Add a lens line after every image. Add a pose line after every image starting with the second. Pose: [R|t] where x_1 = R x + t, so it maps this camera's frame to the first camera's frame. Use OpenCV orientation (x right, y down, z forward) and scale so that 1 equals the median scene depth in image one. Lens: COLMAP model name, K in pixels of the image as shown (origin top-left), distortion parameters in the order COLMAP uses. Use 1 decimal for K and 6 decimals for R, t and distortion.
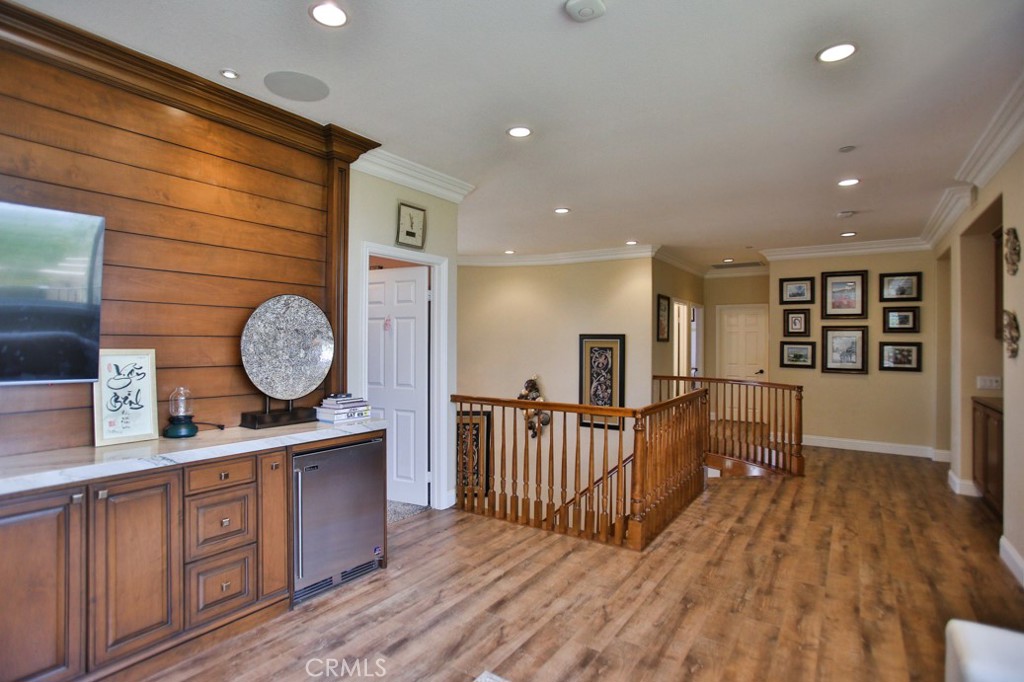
lens RADIAL K [[521.2, 0, 512.0], [0, 521.2, 344.6], [0, 0, 1]] dist [-0.006433, -0.000148]
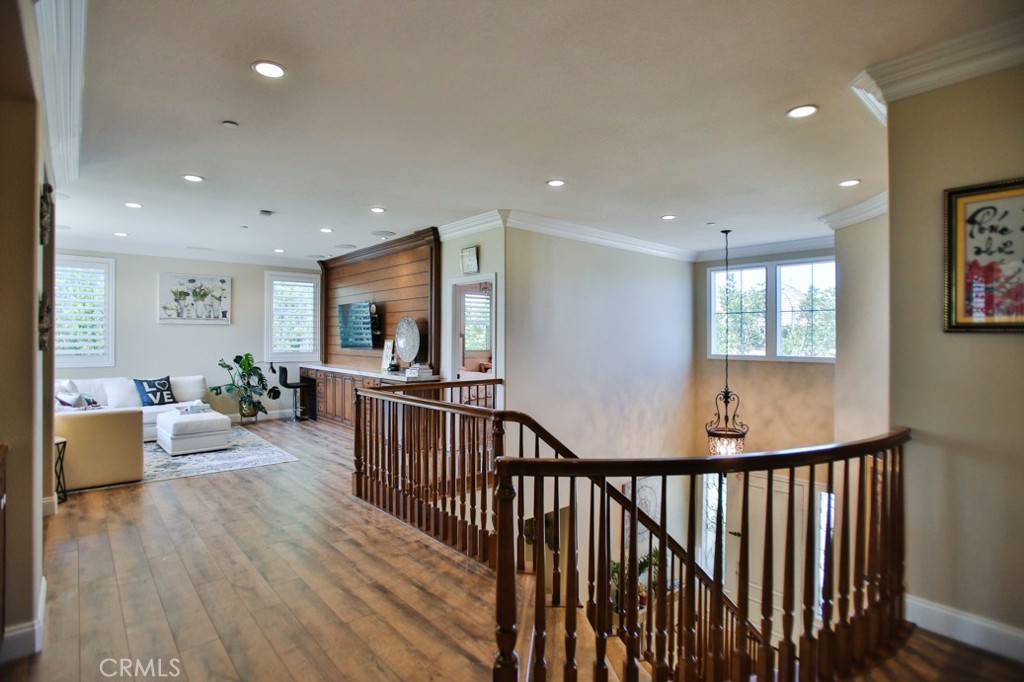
lens RADIAL K [[521.2, 0, 511.6], [0, 521.2, 342.7], [0, 0, 1]] dist [-0.006433, -0.000148]
pose [[-0.284310, -0.005063, -0.958719, 1.286749], [-0.001649, 0.999987, -0.004792, 0.013356], [0.958731, 0.000219, -0.284315, 1.615453]]
